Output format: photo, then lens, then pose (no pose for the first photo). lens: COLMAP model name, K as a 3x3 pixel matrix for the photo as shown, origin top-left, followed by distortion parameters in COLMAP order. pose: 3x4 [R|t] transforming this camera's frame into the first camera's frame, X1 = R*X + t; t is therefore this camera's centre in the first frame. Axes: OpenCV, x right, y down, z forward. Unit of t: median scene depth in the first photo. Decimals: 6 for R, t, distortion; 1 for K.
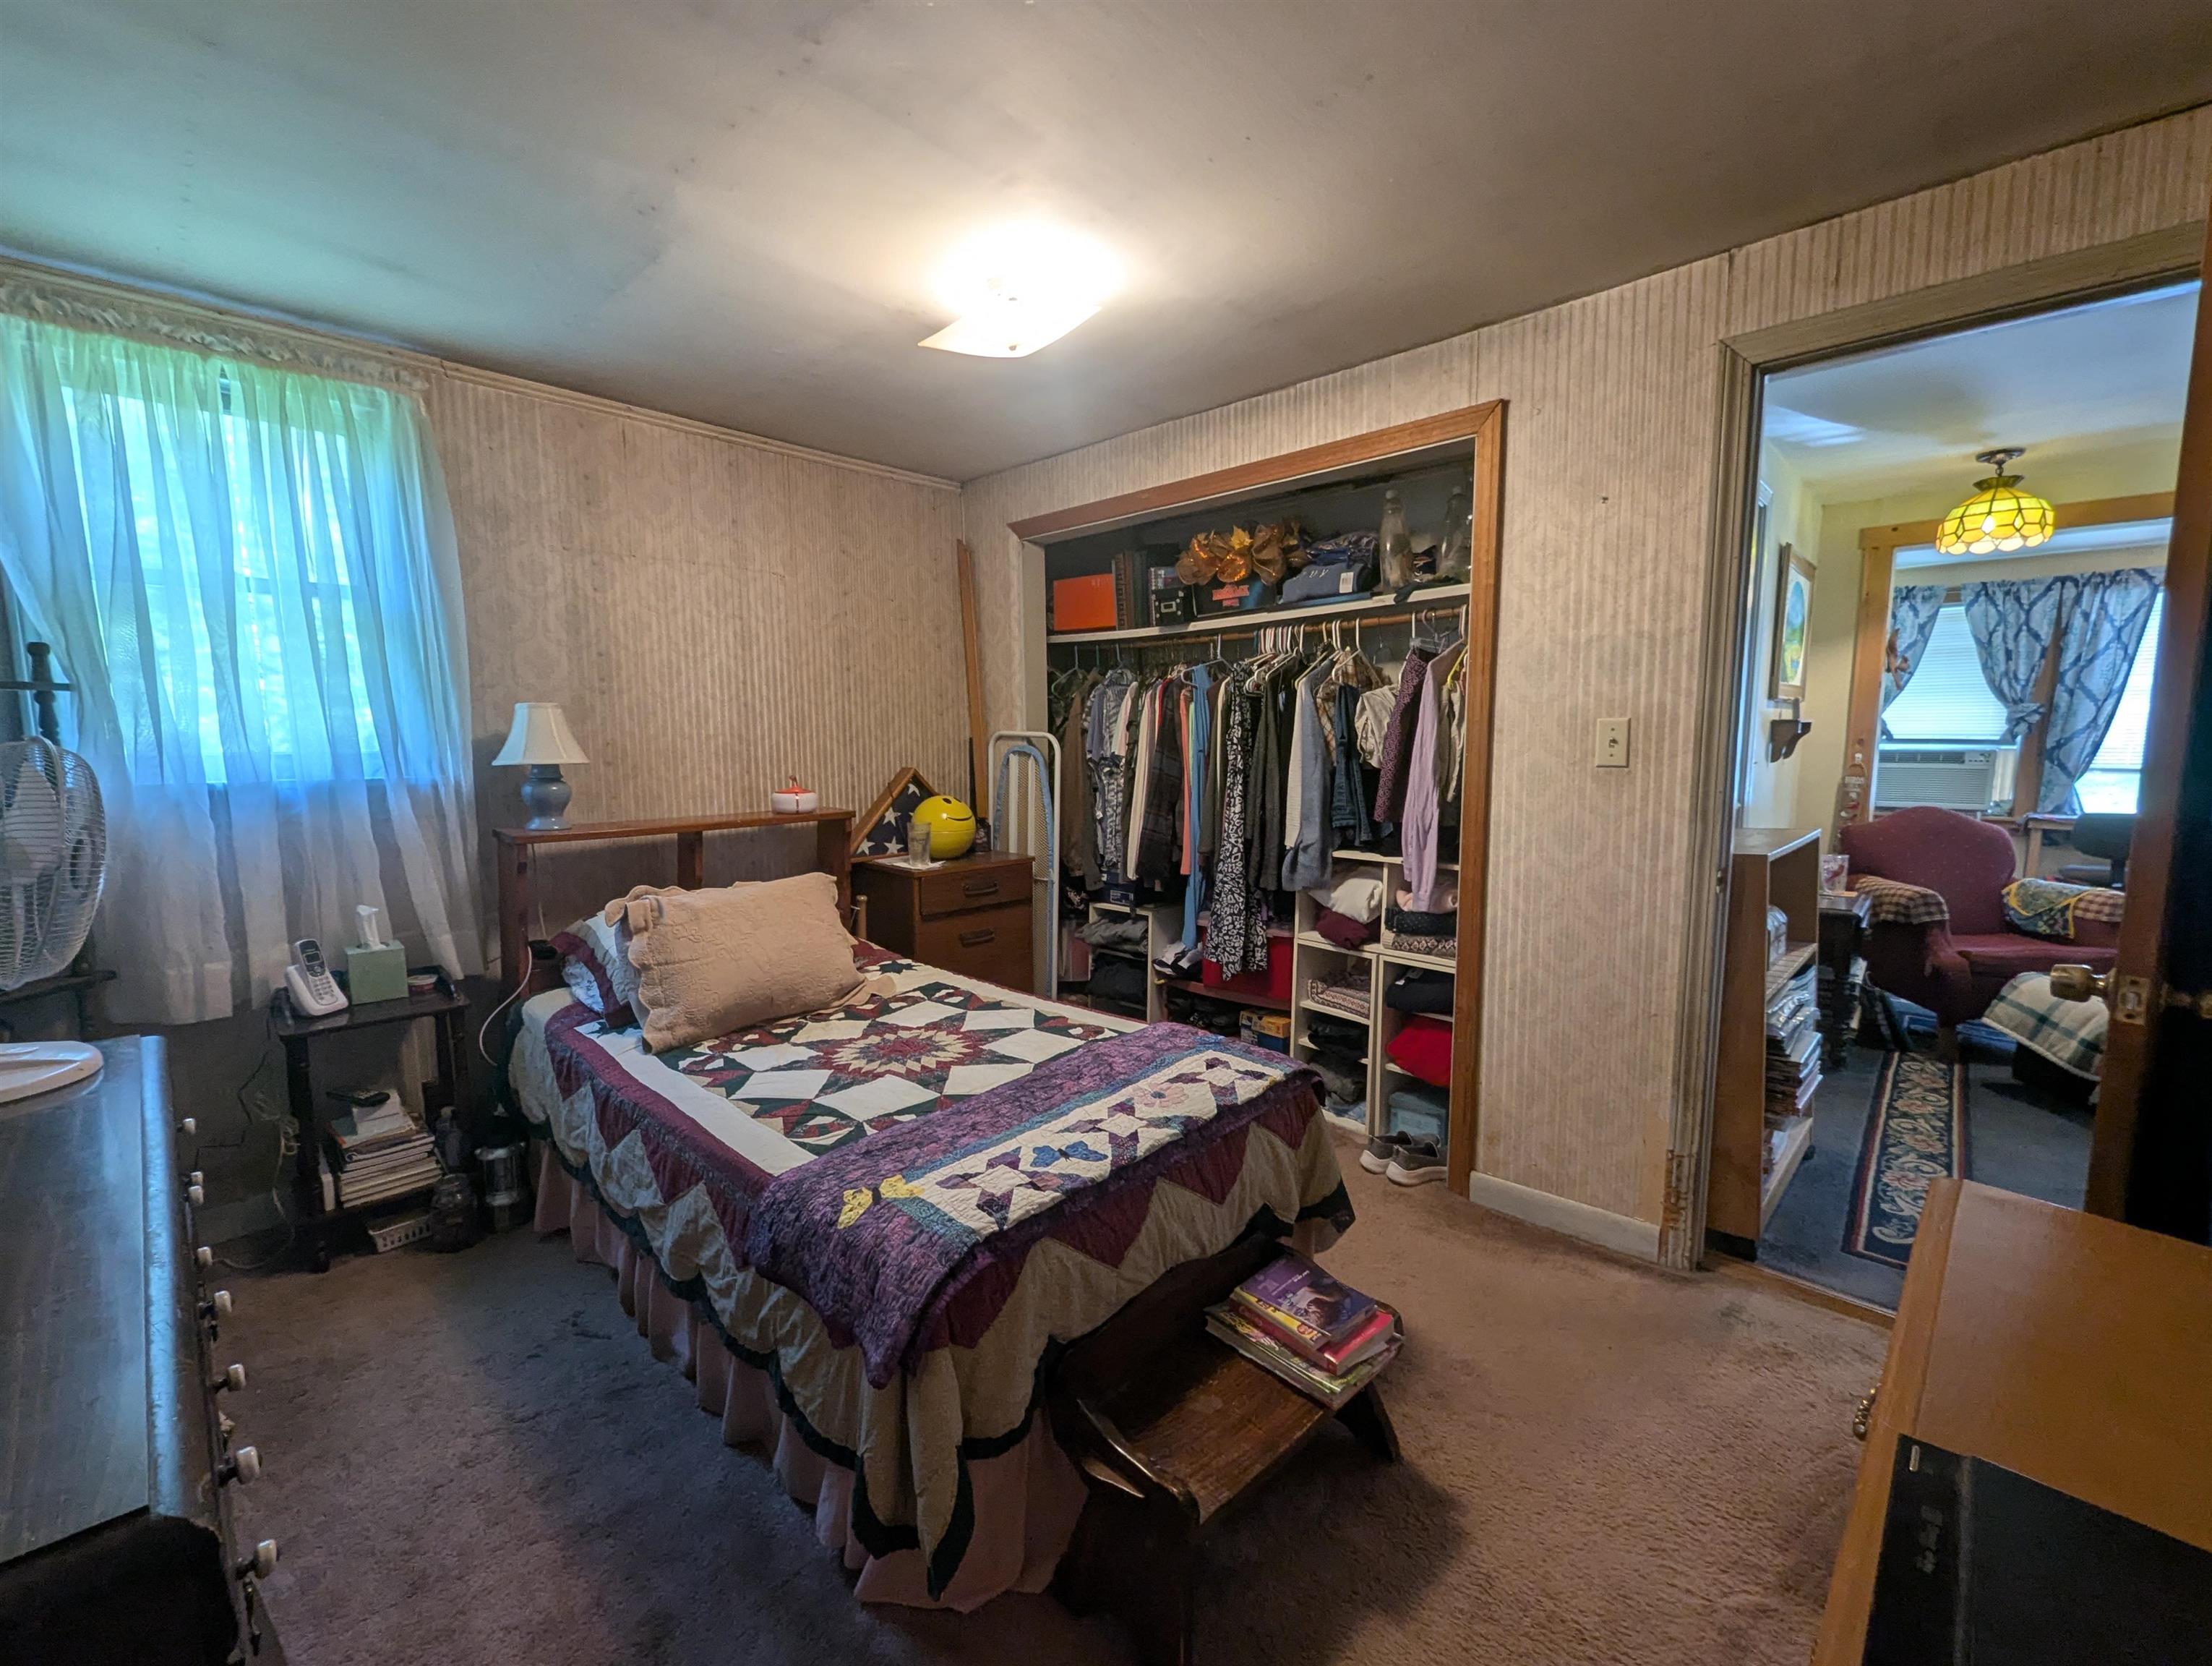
lens RADIAL K [[938.9, 0, 1109.2], [0, 938.9, 843.4], [0, 0, 1]] dist [0.000989, -0.000192]
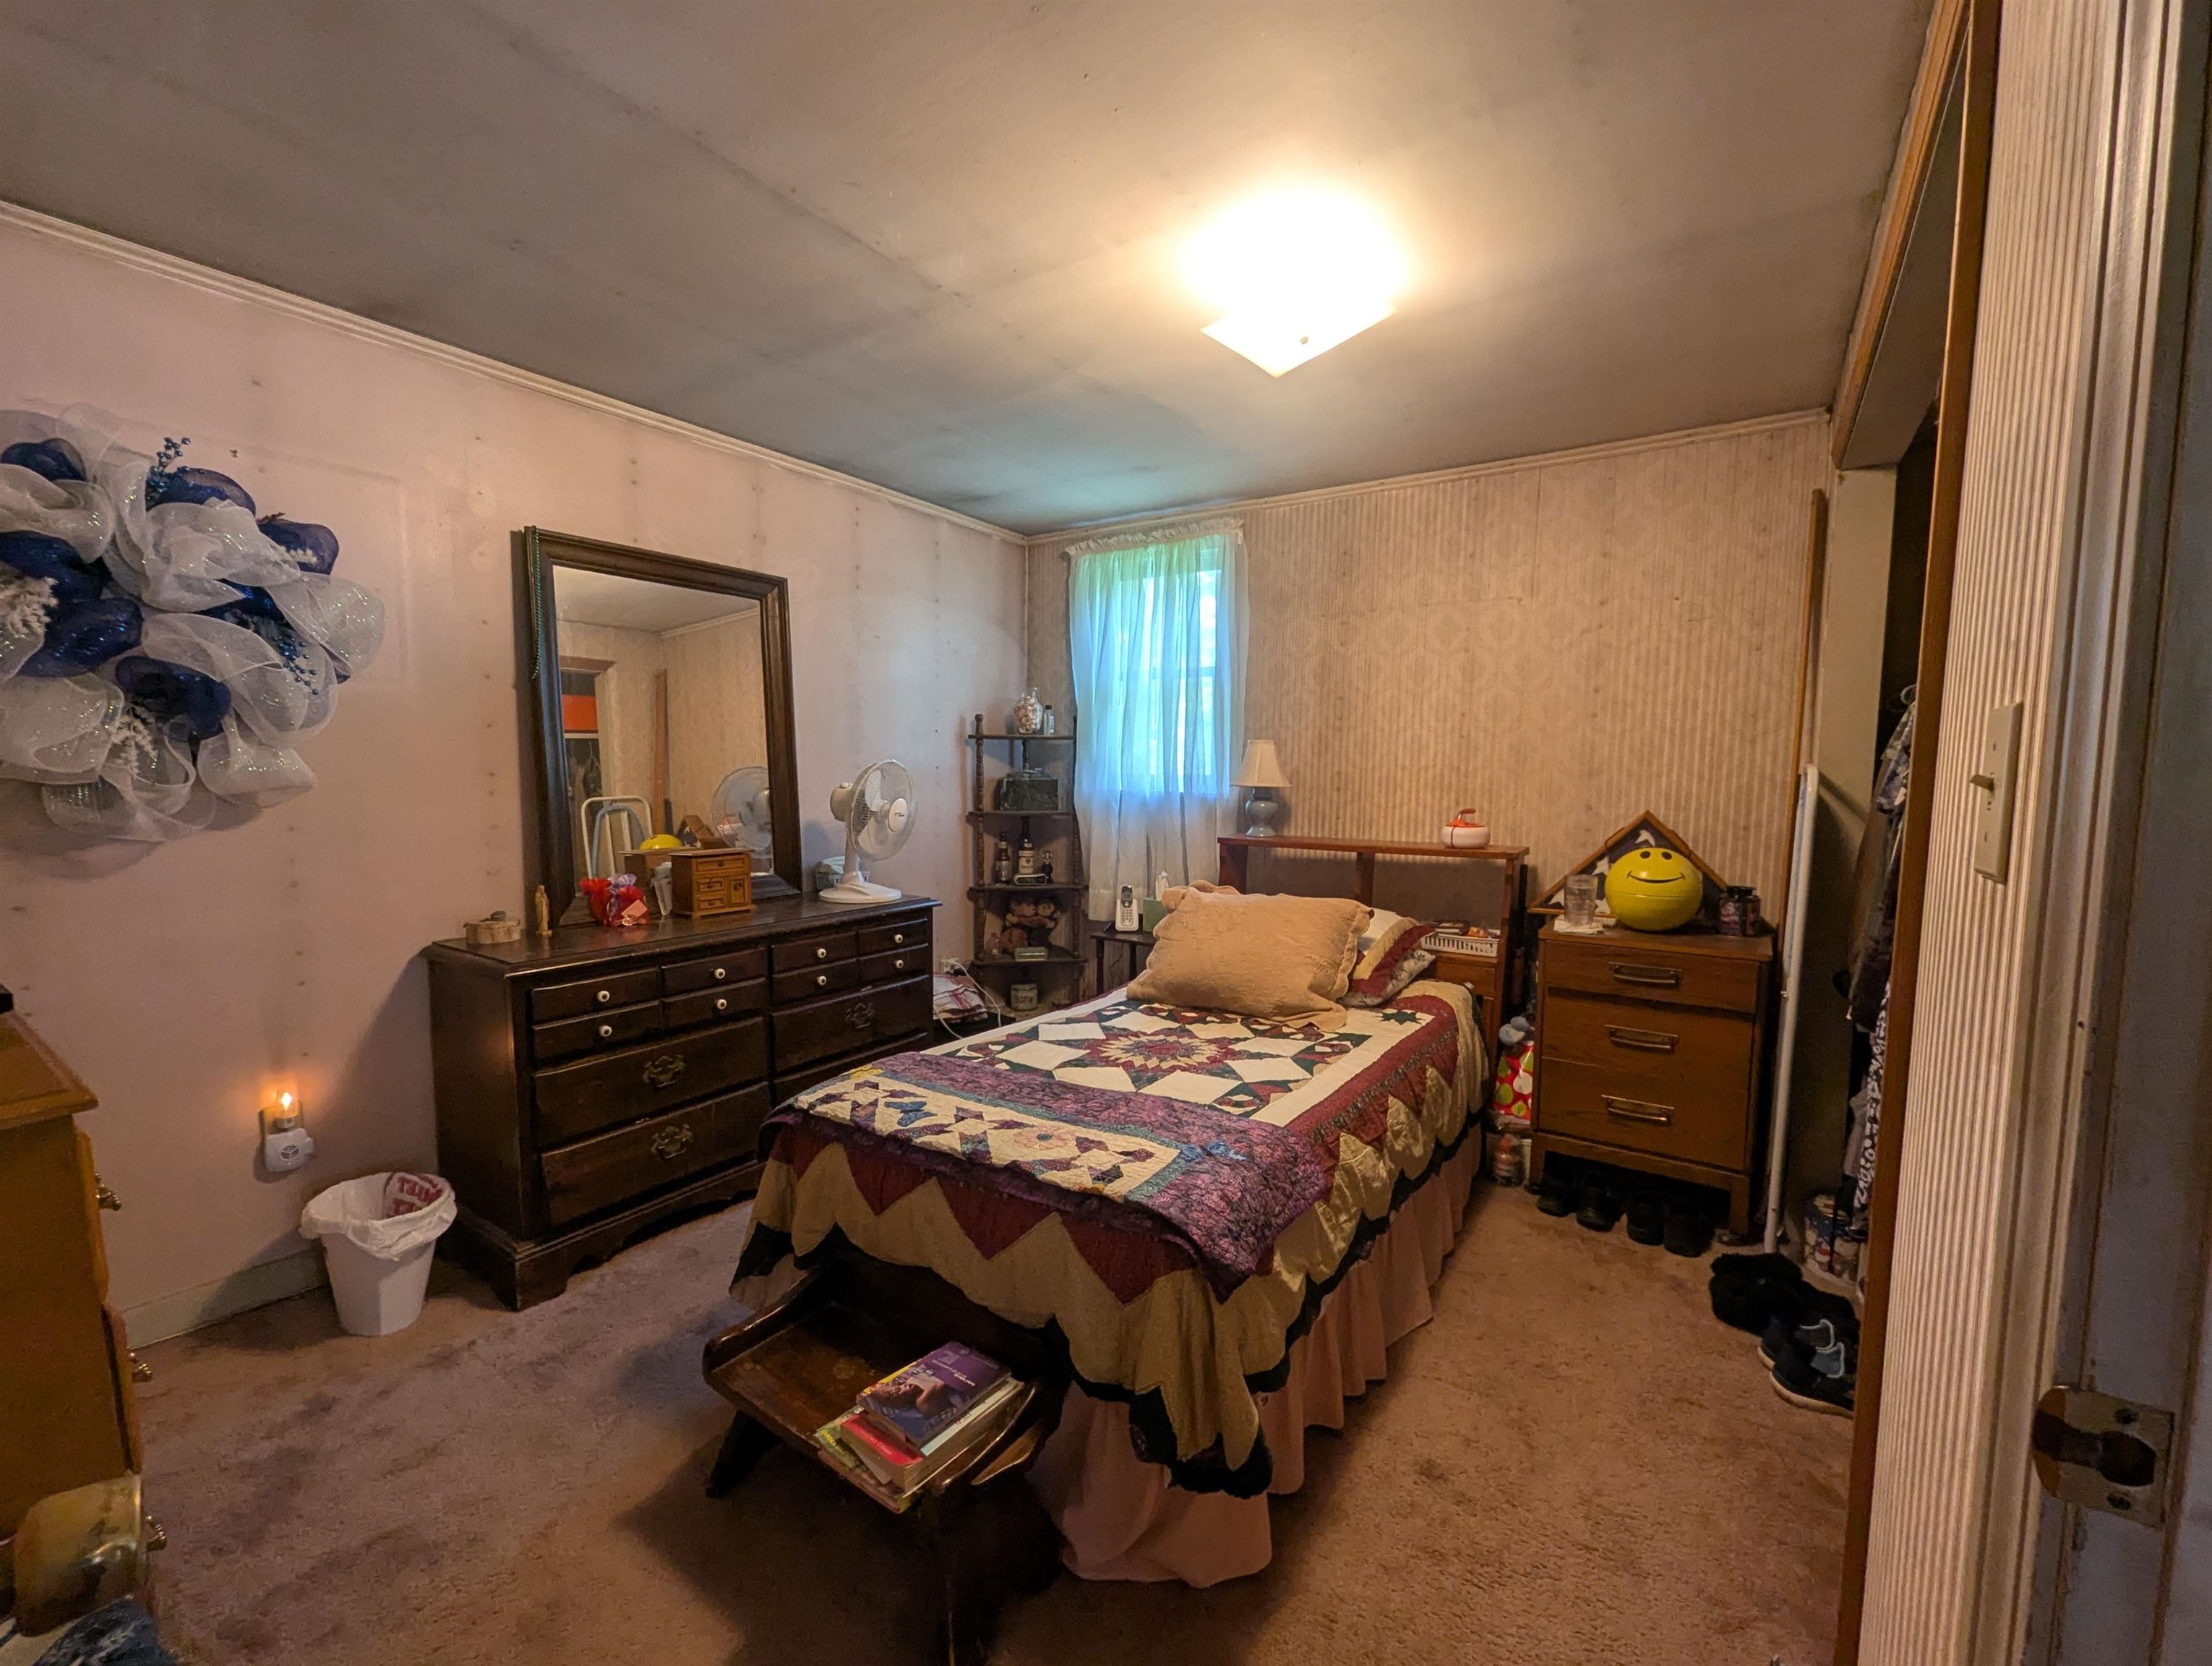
lens RADIAL K [[928.0, 0, 1120.4], [0, 928.0, 850.5], [0, 0, 1]] dist [0.000866, -0.001468]
pose [[0.170575, 0.094568, -0.980796, 0.784095], [-0.124543, 0.989470, 0.073745, -0.081499], [0.977442, 0.109572, 0.180557, 0.707407]]
